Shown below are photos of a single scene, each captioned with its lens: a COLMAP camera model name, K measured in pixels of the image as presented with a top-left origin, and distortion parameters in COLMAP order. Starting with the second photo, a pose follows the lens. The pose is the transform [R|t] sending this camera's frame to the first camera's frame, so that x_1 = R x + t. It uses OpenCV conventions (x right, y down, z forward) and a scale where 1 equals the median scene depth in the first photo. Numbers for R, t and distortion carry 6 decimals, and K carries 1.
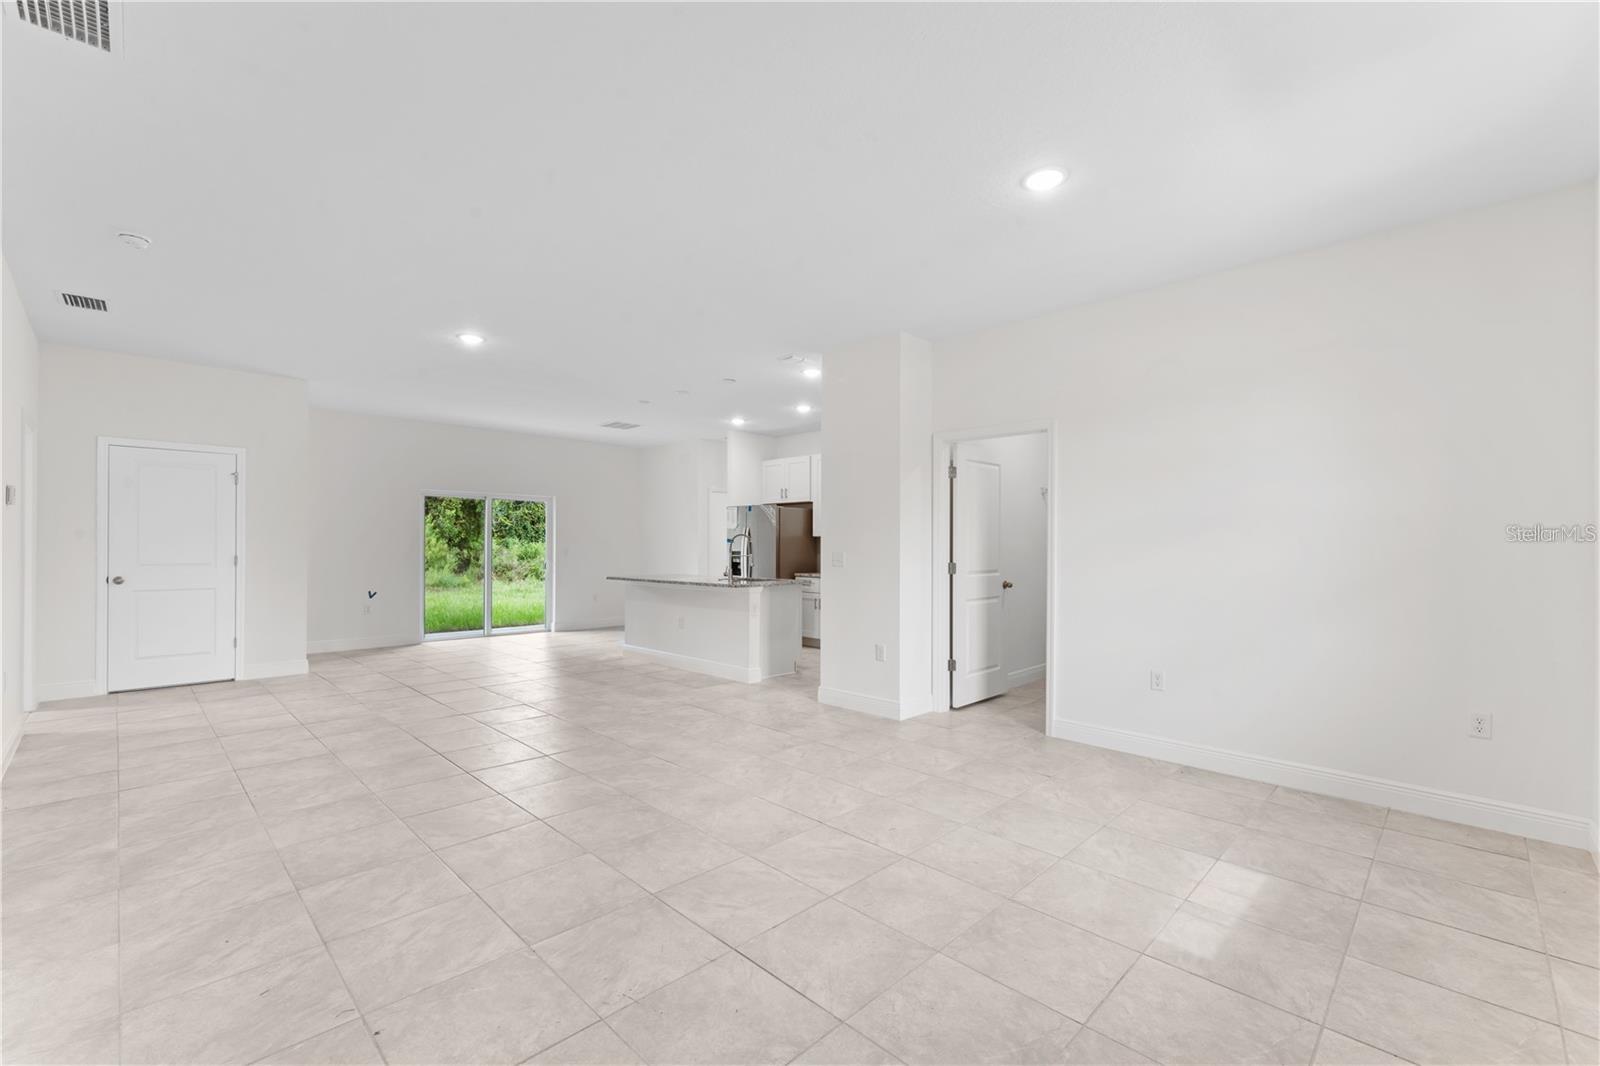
lens RADIAL K [[680.7, 0, 795.9], [0, 680.7, 540.0], [0, 0, 1]] dist [-0.001322, 0.000068]
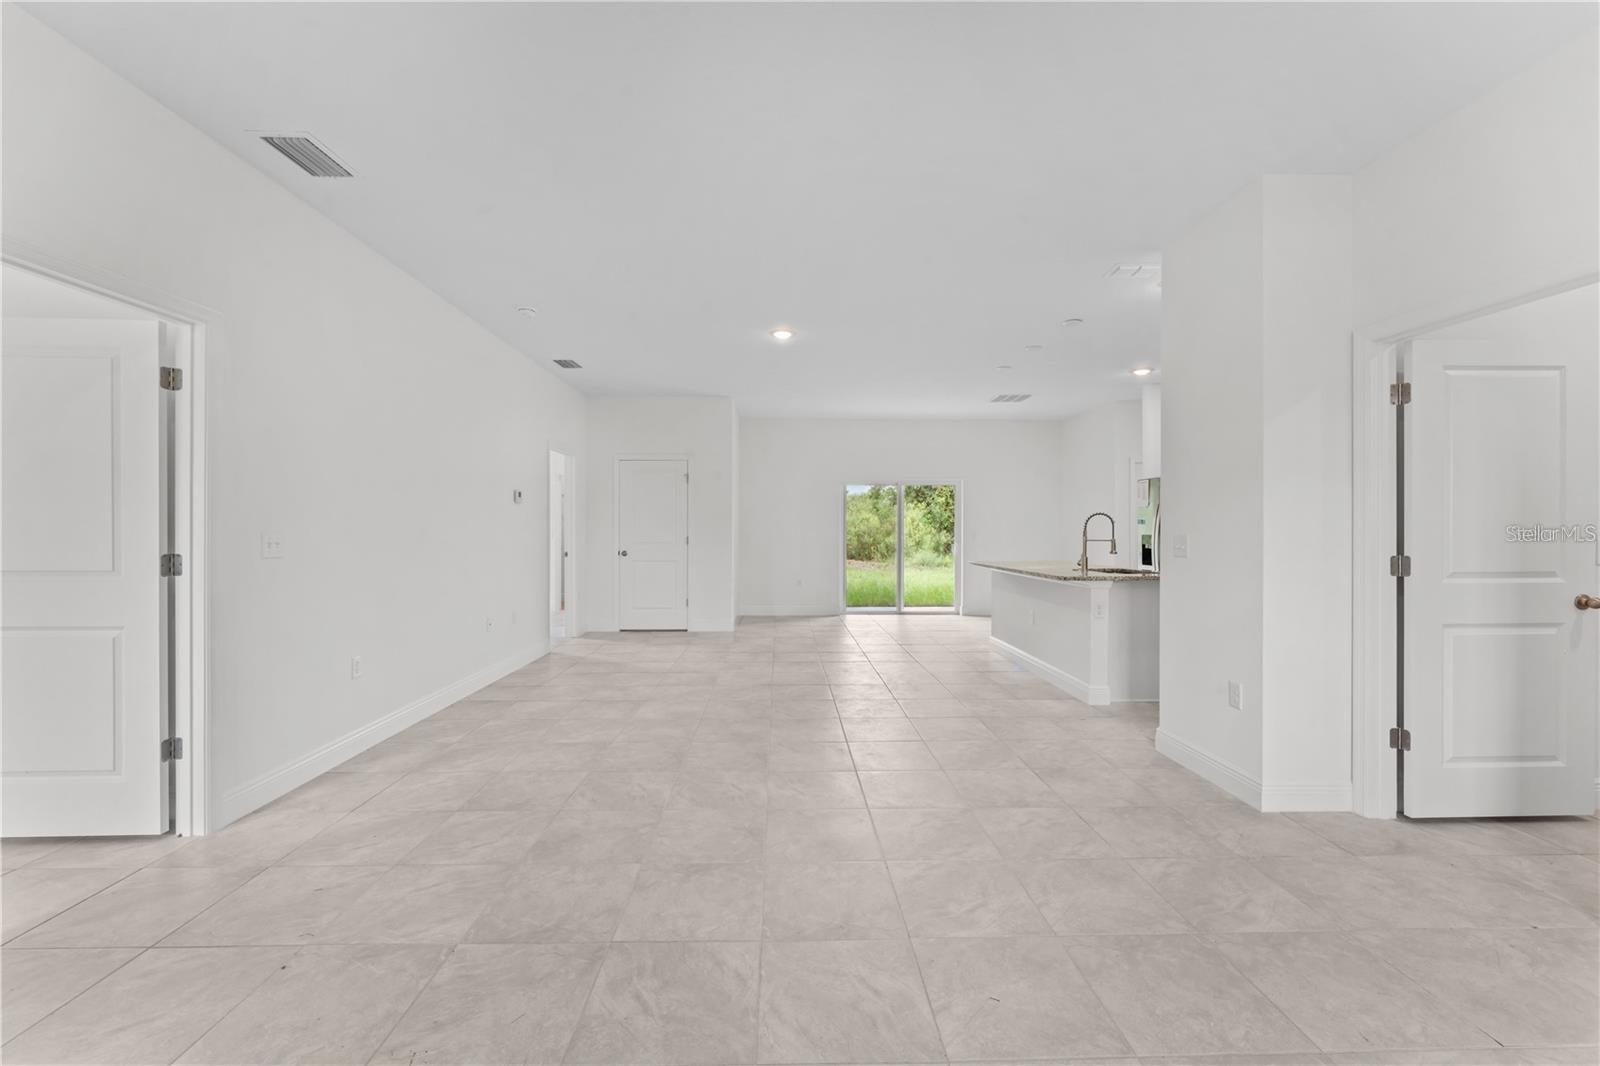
lens RADIAL K [[648.2, 0, 794.4], [0, 648.2, 532.2], [0, 0, 1]] dist [-0.006741, 0.000315]
pose [[0.721701, 0.000522, -0.692205, 0.216719], [0.008239, 0.999922, 0.009345, 0.004193], [0.692156, -0.012447, 0.721640, 0.253201]]
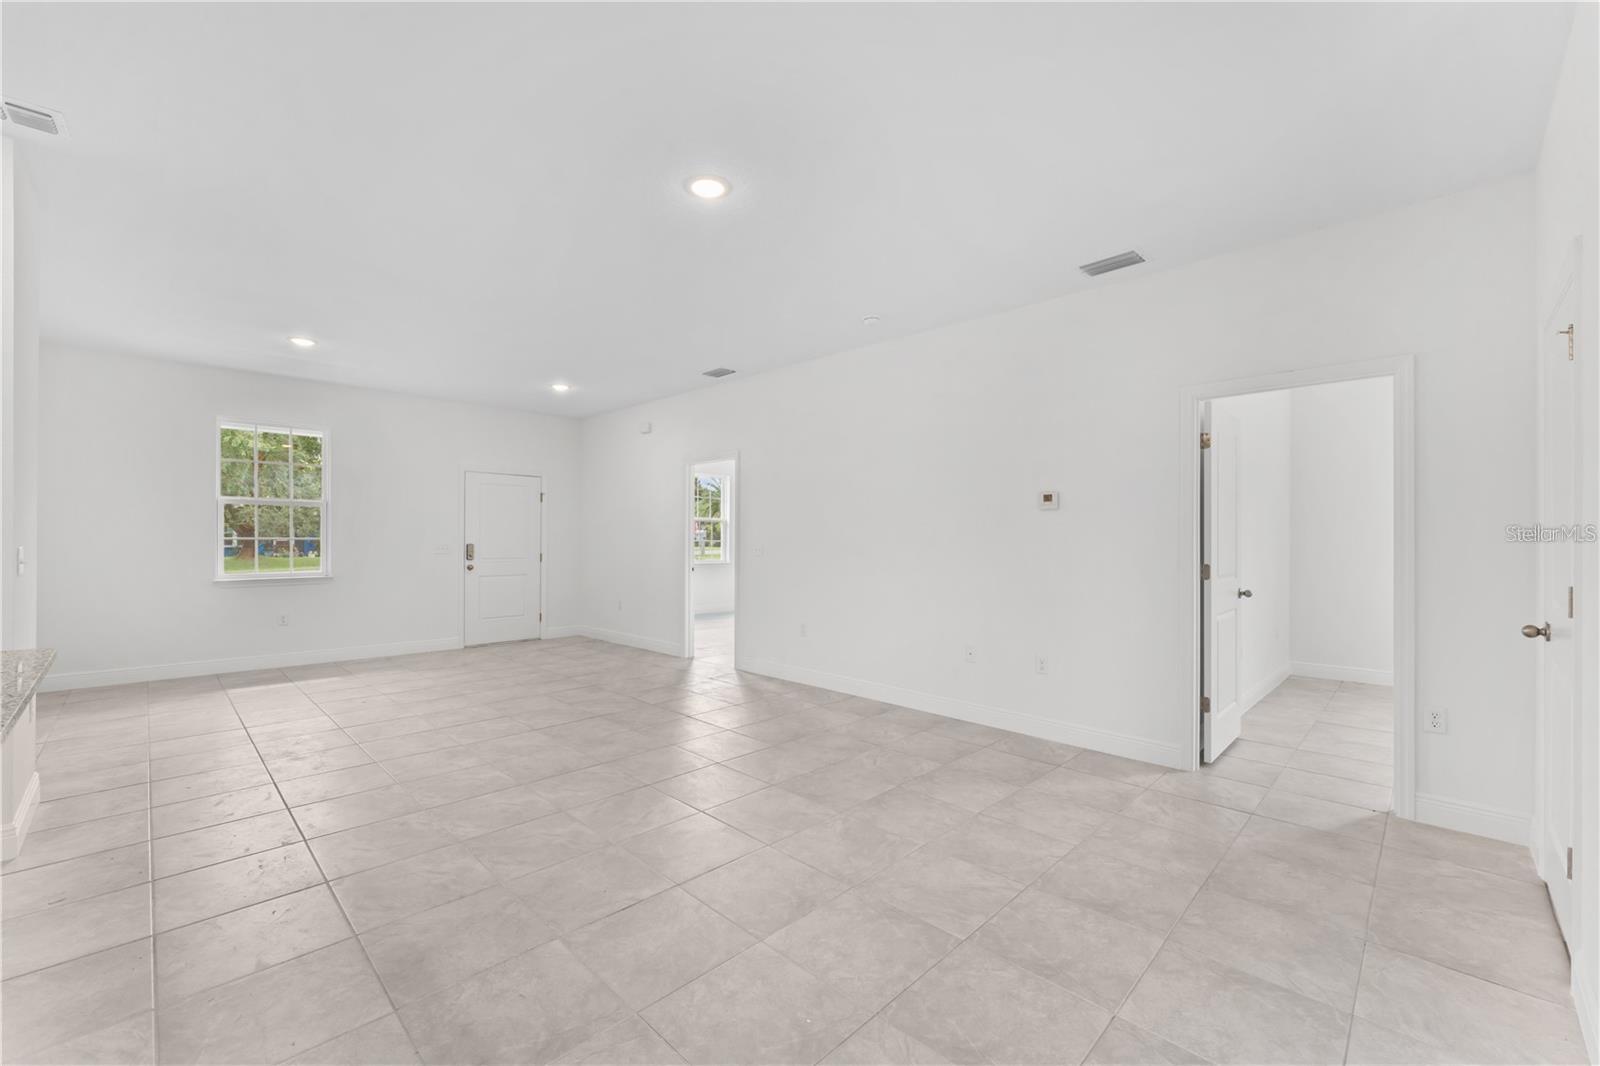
lens RADIAL K [[648.2, 0, 794.4], [0, 648.2, 532.2], [0, 0, 1]] dist [-0.006741, 0.000315]
pose [[-0.999933, -0.010620, -0.004550, -0.499492], [-0.010519, 0.999711, -0.021599, 0.009426], [0.004778, -0.021549, -0.999756, 1.405540]]
